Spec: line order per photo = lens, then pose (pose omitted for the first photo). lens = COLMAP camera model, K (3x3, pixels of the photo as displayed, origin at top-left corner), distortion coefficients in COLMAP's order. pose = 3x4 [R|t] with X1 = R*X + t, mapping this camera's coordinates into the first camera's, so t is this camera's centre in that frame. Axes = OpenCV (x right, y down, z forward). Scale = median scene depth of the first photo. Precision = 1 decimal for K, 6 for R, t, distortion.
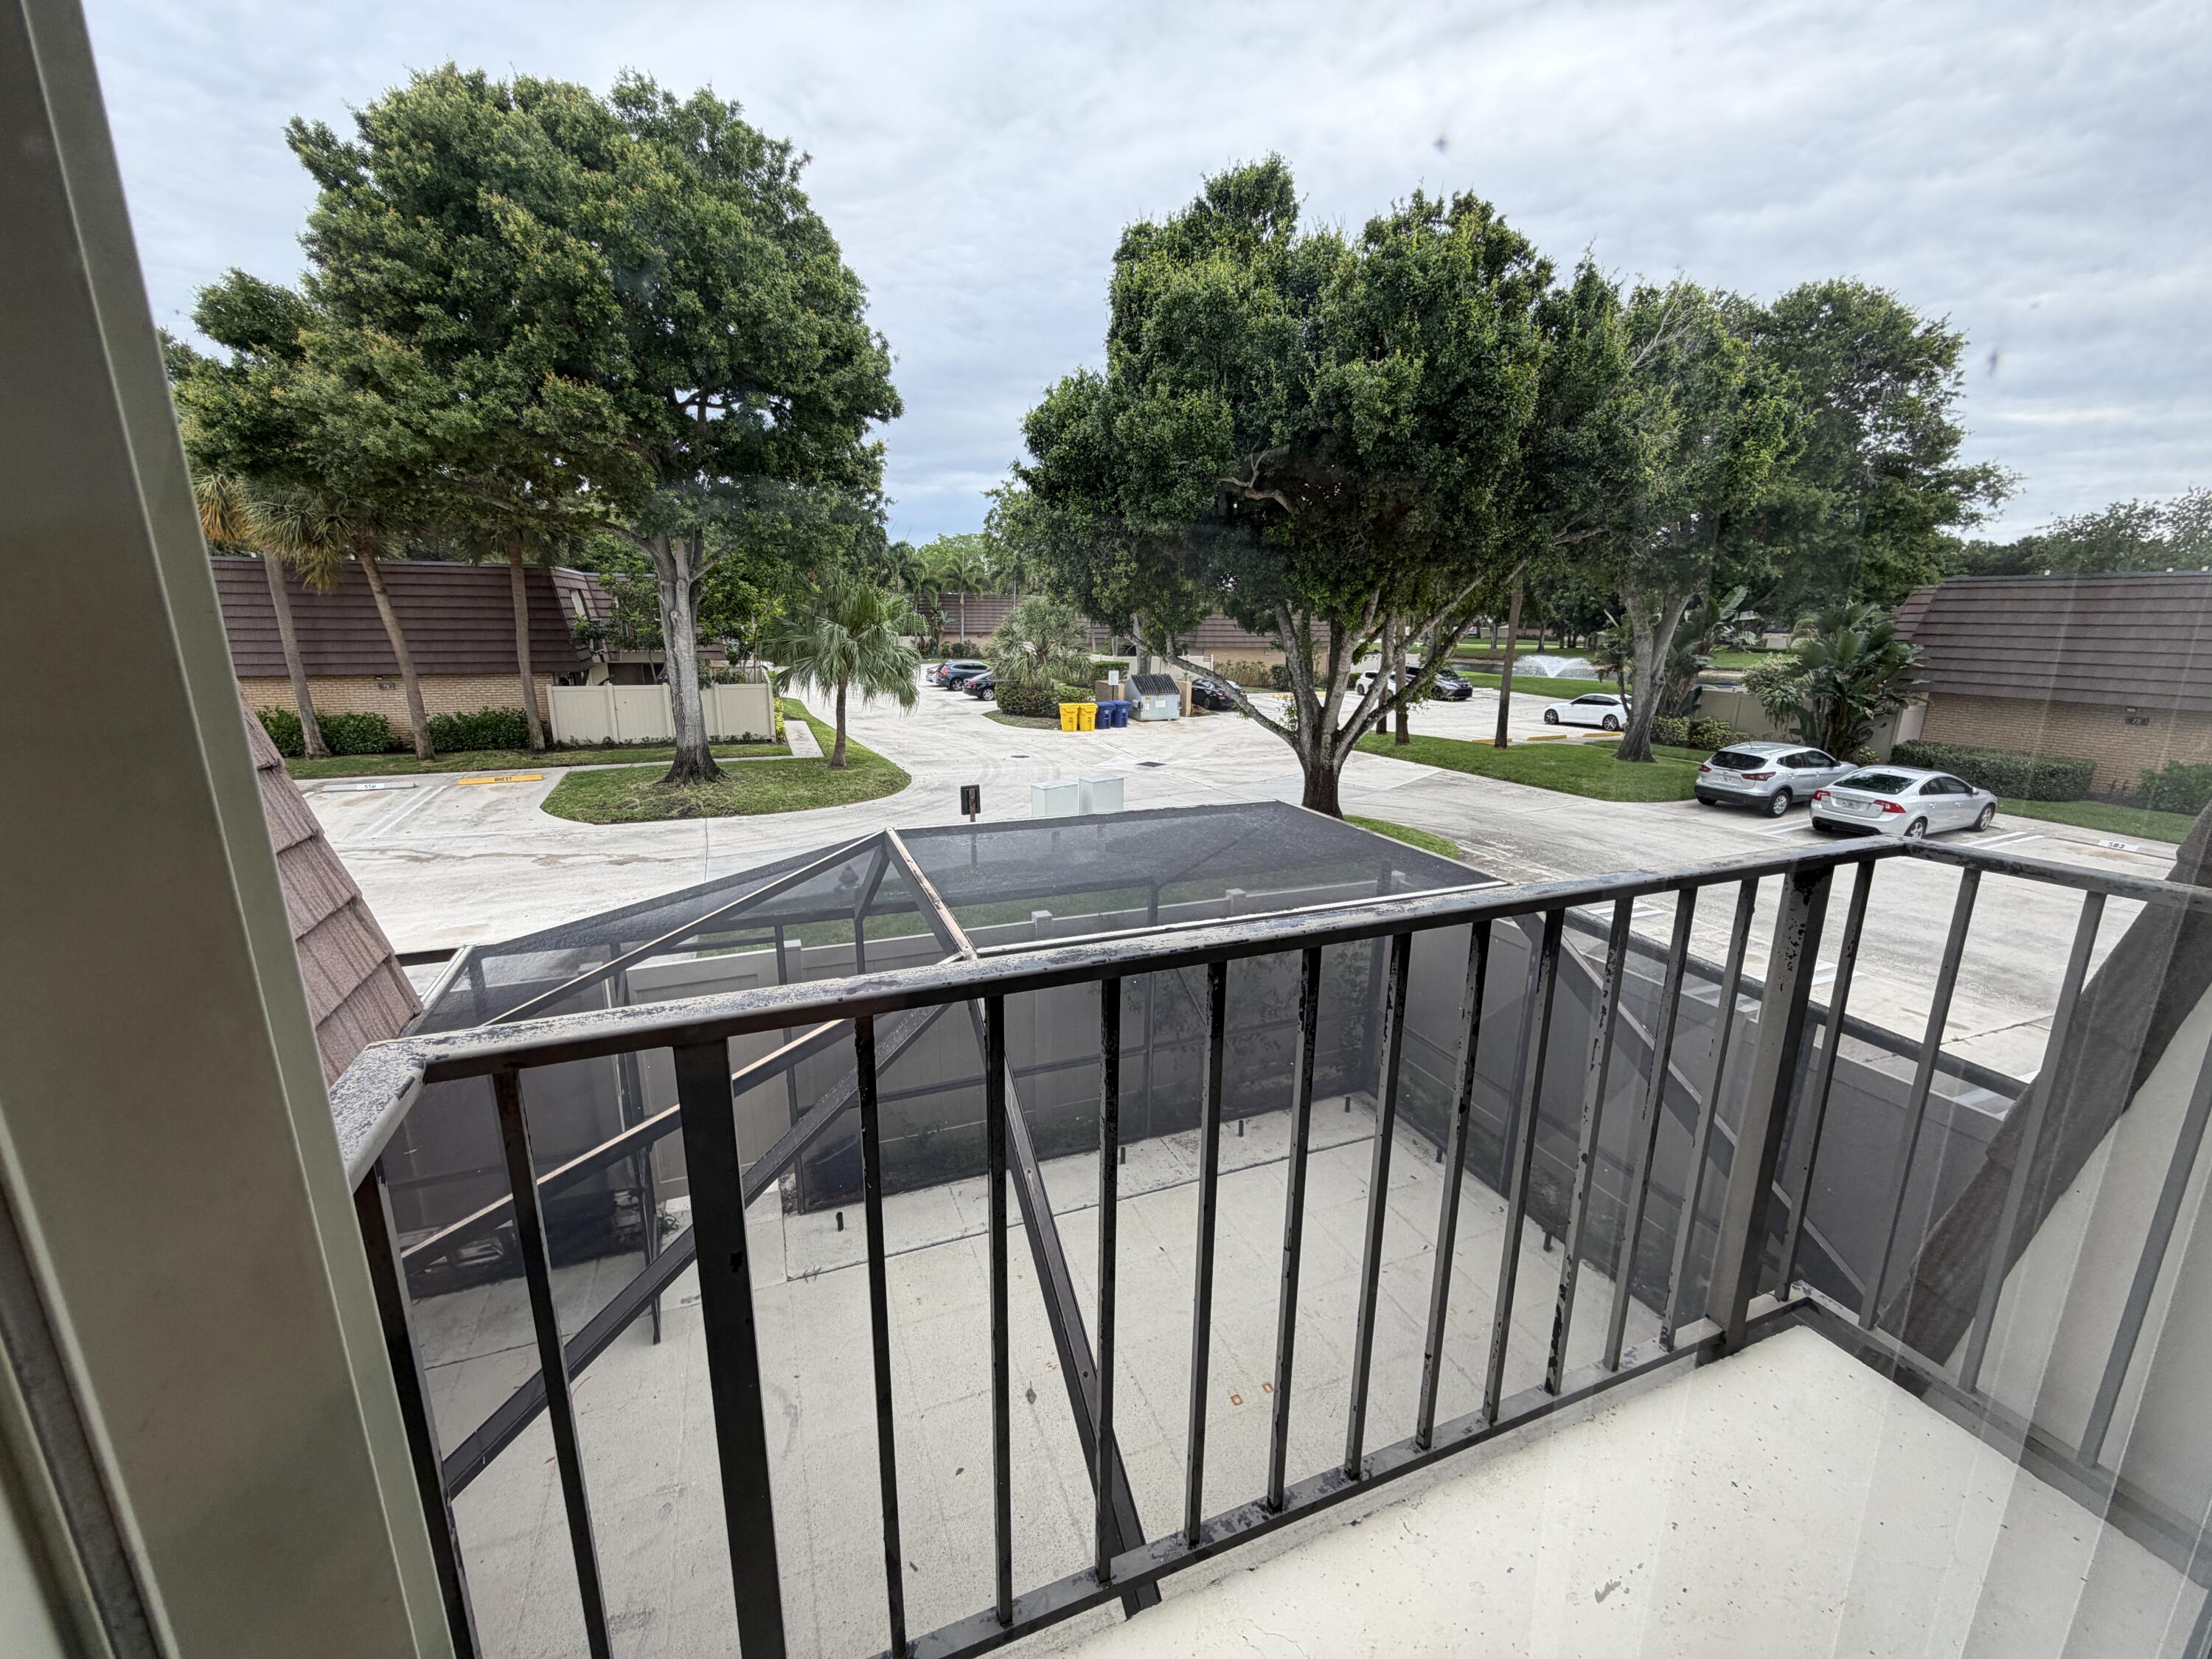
lens RADIAL K [[884.5, 0, 1100.8], [0, 884.5, 840.4], [0, 0, 1]] dist [-0.002636, 0.001143]
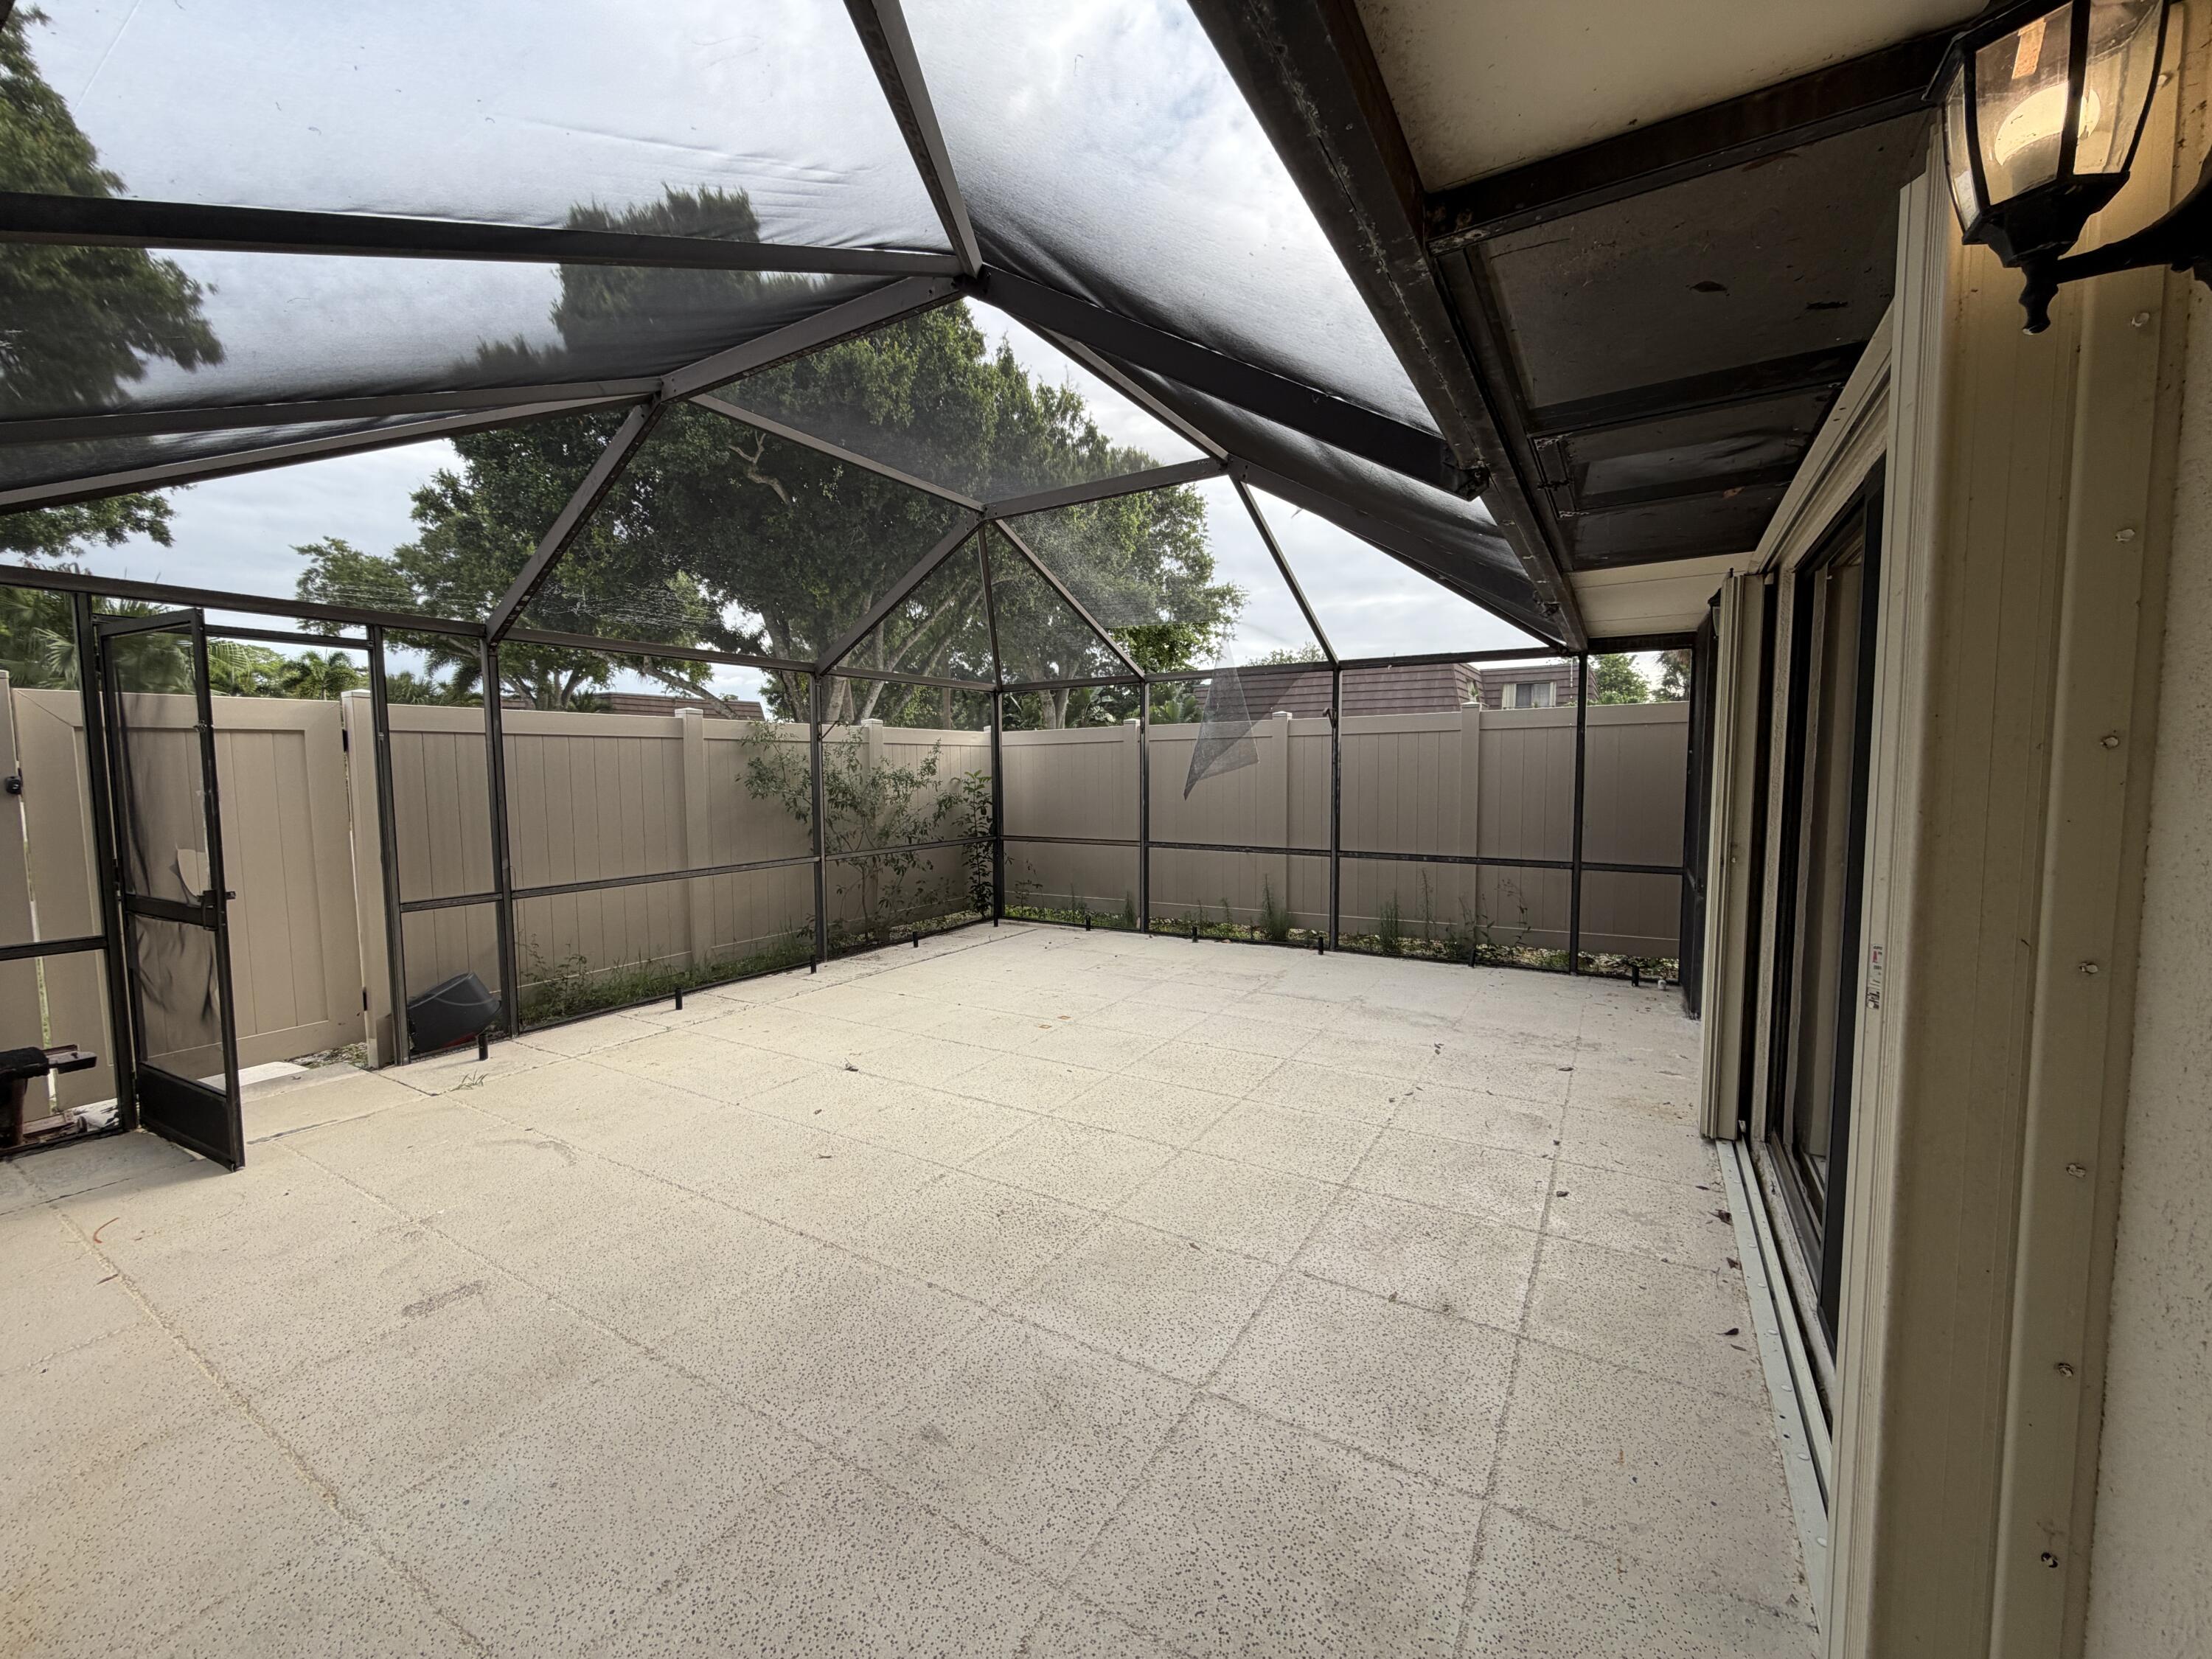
lens RADIAL K [[884.5, 0, 1104.6], [0, 884.5, 830.0], [0, 0, 1]] dist [-0.002636, 0.001143]
pose [[0.796605, -0.064911, 0.601005, -0.131520], [0.168679, 0.978596, -0.117883, 0.179899], [-0.580489, 0.195284, 0.790504, 0.033331]]
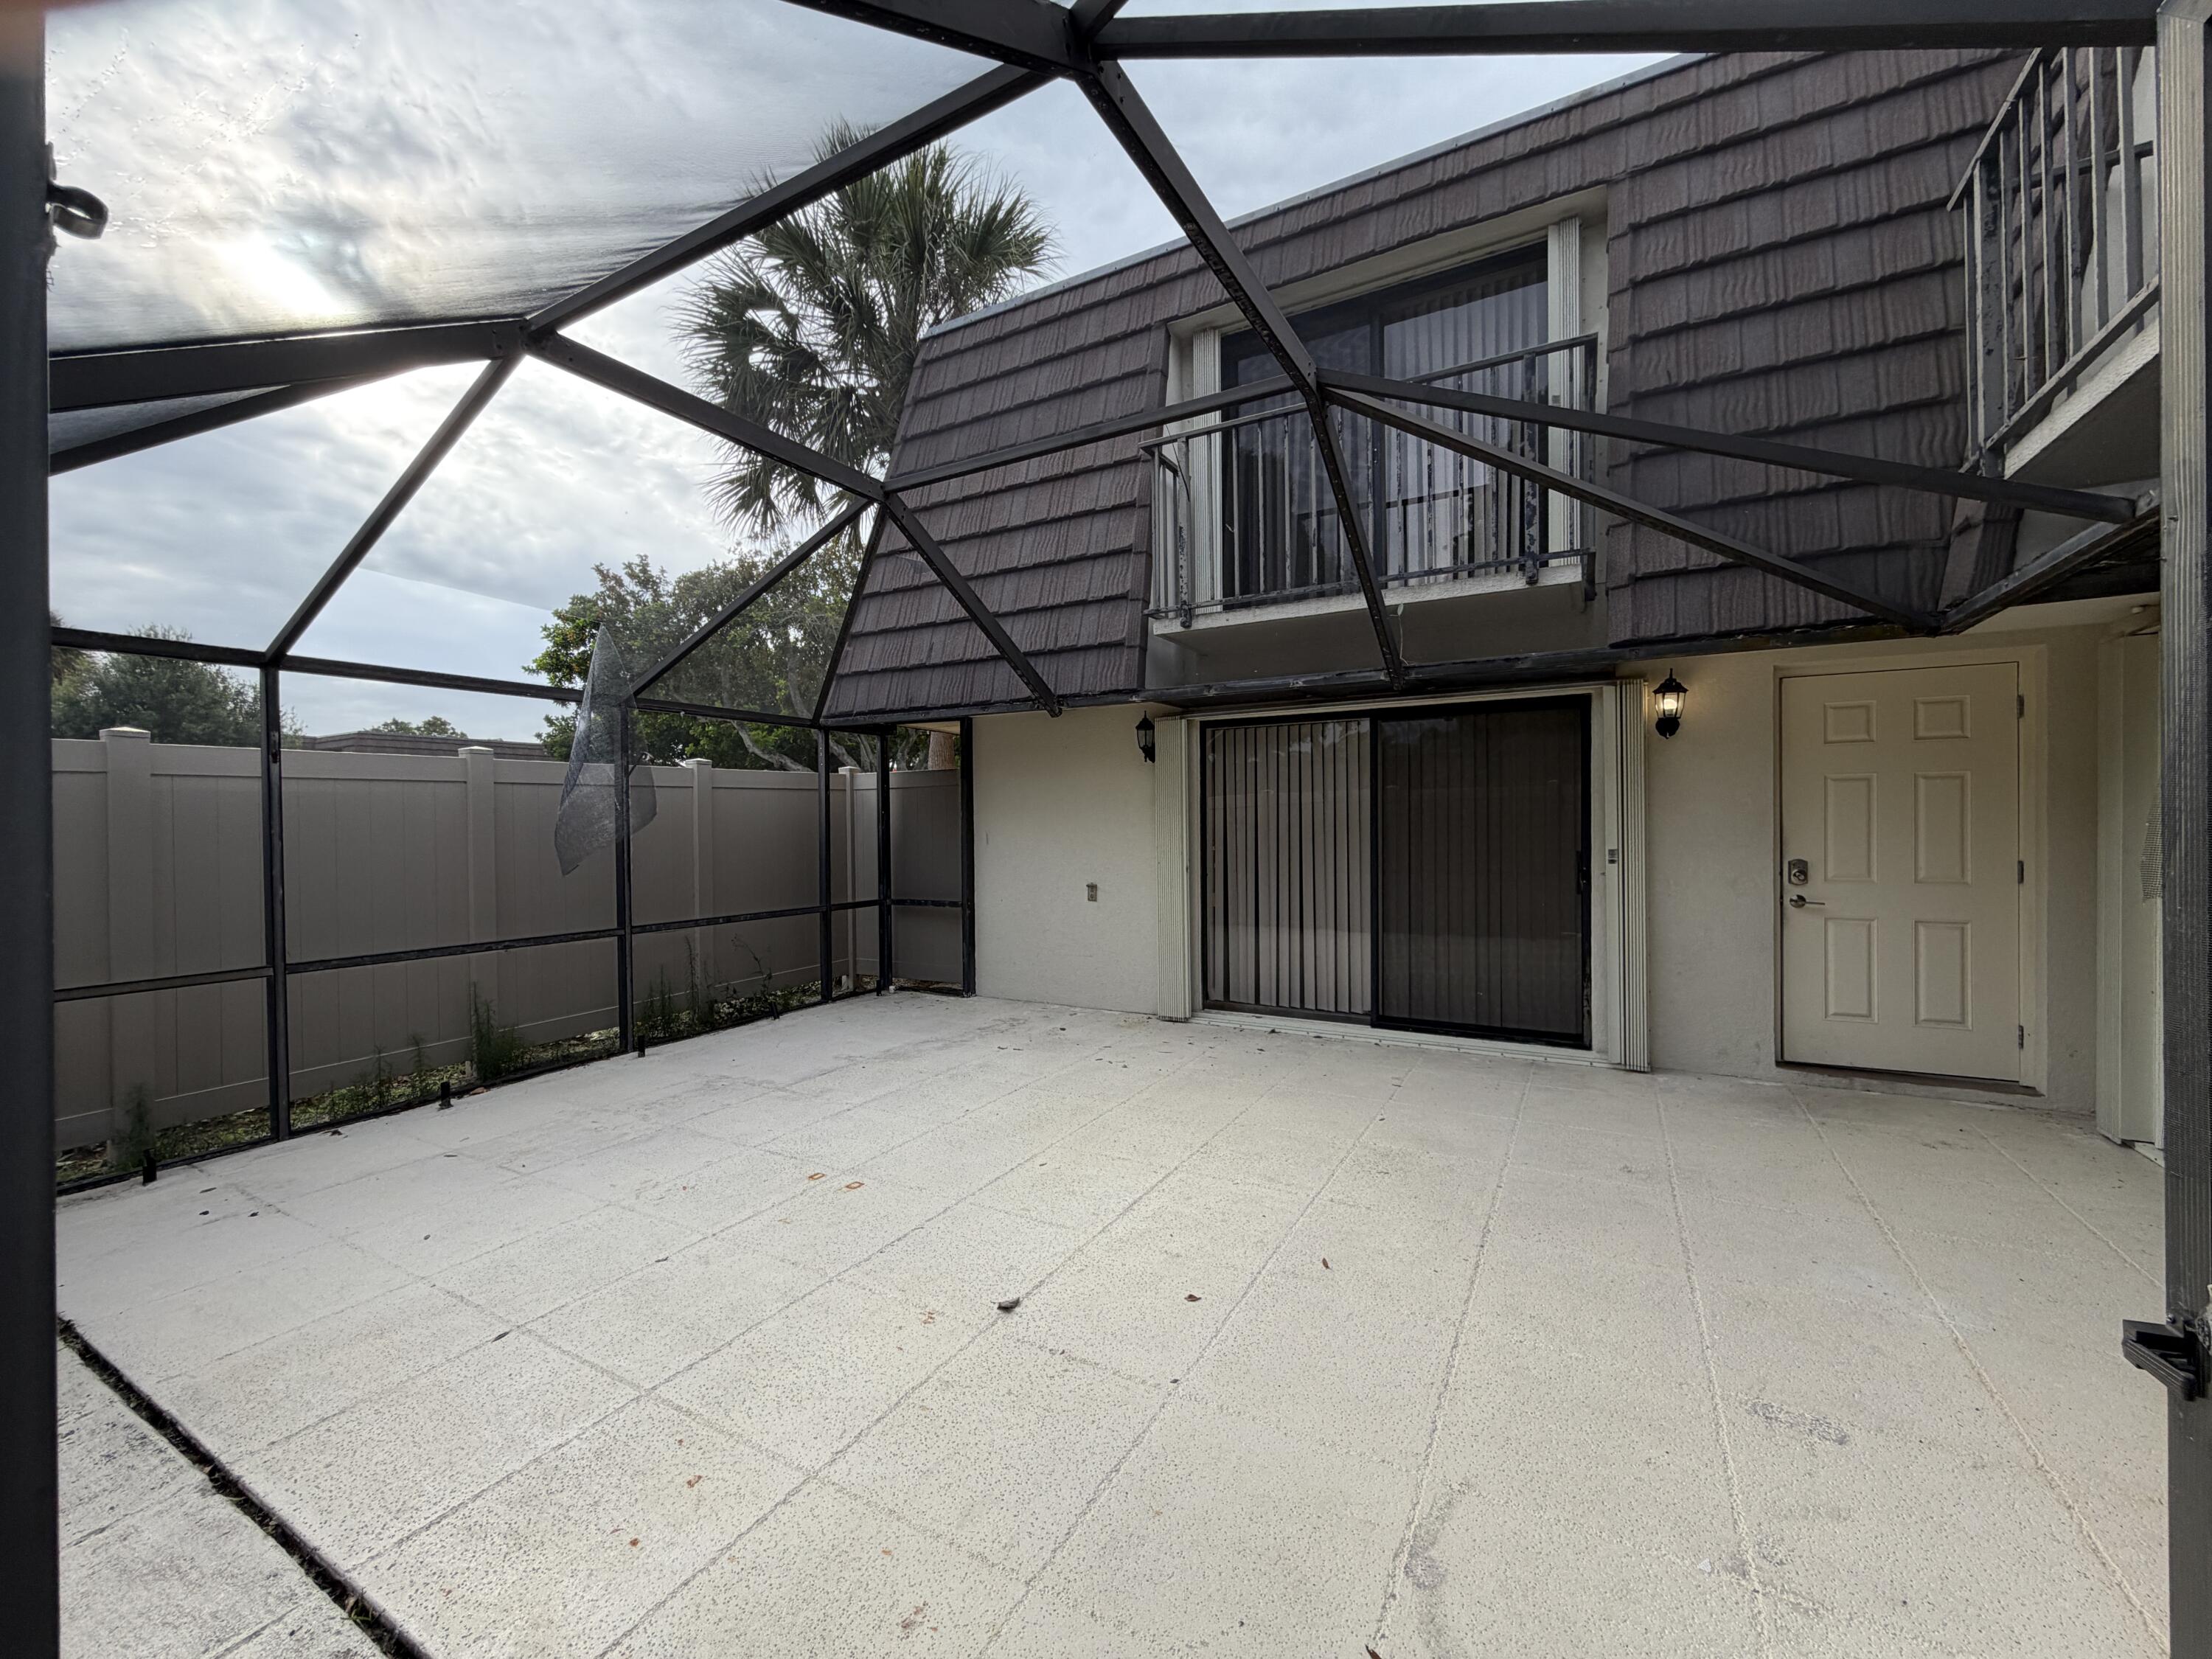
lens RADIAL K [[884.5, 0, 1094.9], [0, 884.5, 824.8], [0, 0, 1]] dist [-0.002636, 0.001143]
pose [[-0.620649, -0.009644, 0.784029, -0.175919], [0.200135, 0.964855, 0.170298, 0.088362], [-0.758116, 0.262608, -0.596906, 0.399386]]
